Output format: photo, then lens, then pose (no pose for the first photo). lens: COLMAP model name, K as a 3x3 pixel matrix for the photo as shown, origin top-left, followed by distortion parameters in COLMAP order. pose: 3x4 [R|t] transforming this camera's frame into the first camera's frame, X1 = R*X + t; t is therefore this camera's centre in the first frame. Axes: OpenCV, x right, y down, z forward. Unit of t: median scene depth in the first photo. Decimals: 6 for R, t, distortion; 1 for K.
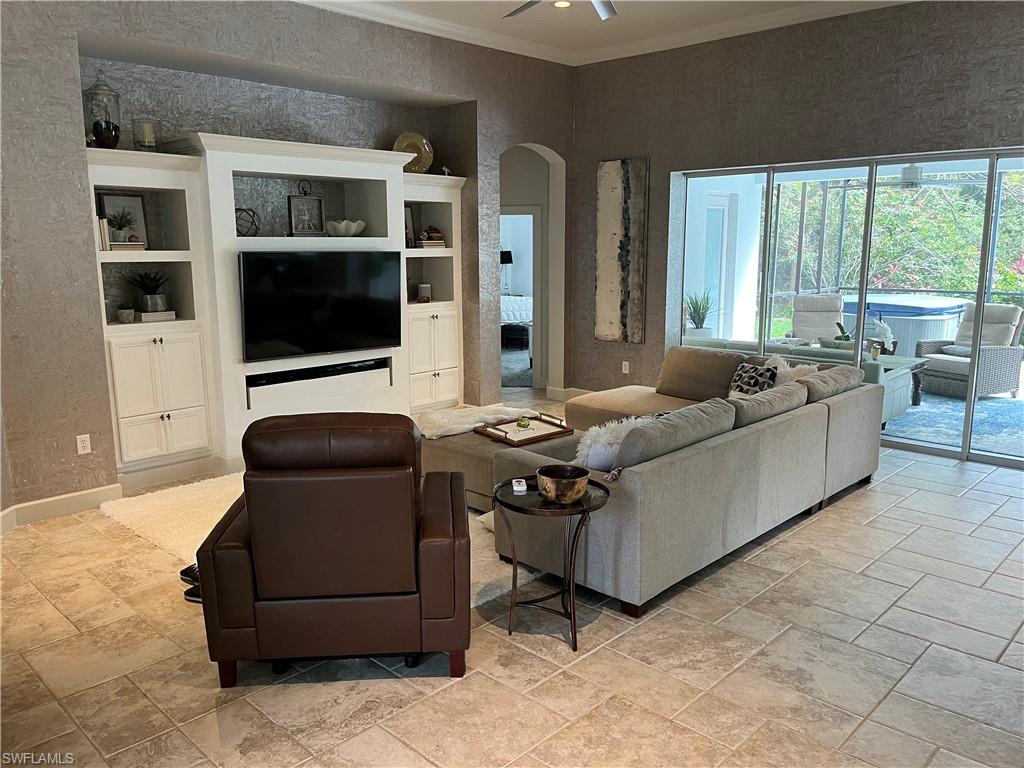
lens RADIAL K [[779.7, 0, 511.0], [0, 779.7, 391.1], [0, 0, 1]] dist [-0.016605, -0.023804]
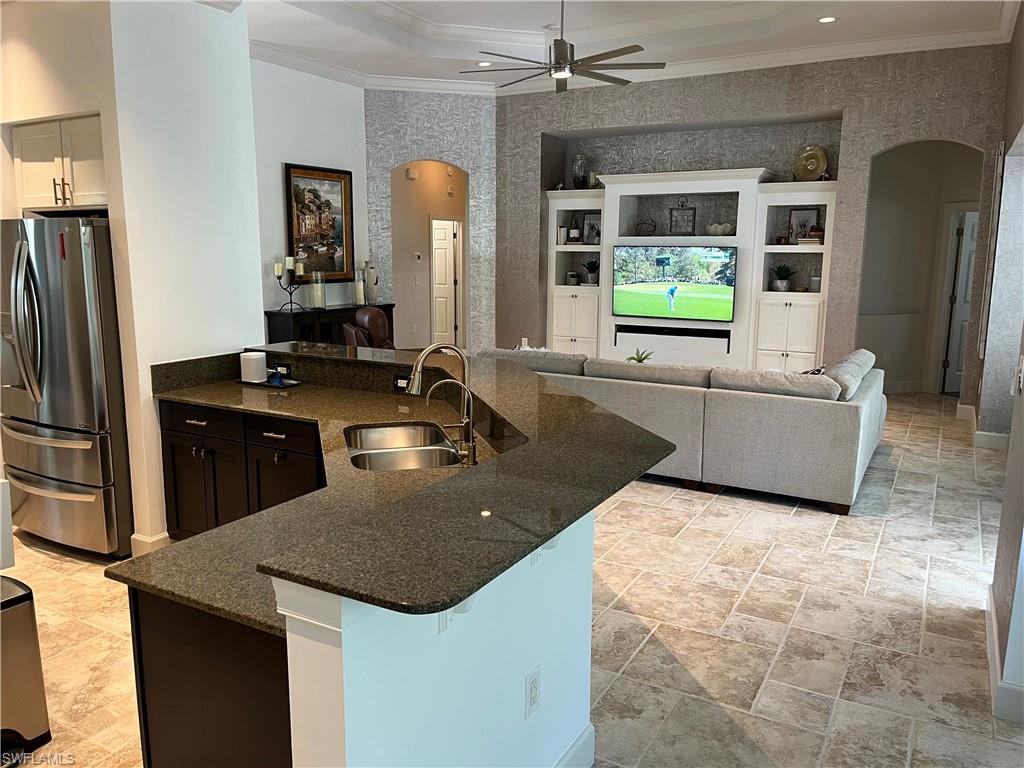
lens RADIAL K [[779.7, 0, 510.1], [0, 779.7, 381.5], [0, 0, 1]] dist [-0.016605, -0.023804]
pose [[0.257630, 0.166627, -0.951768, 1.054759], [-0.177068, 0.976479, 0.123024, -0.058923], [0.949881, 0.136833, 0.281075, 0.339411]]
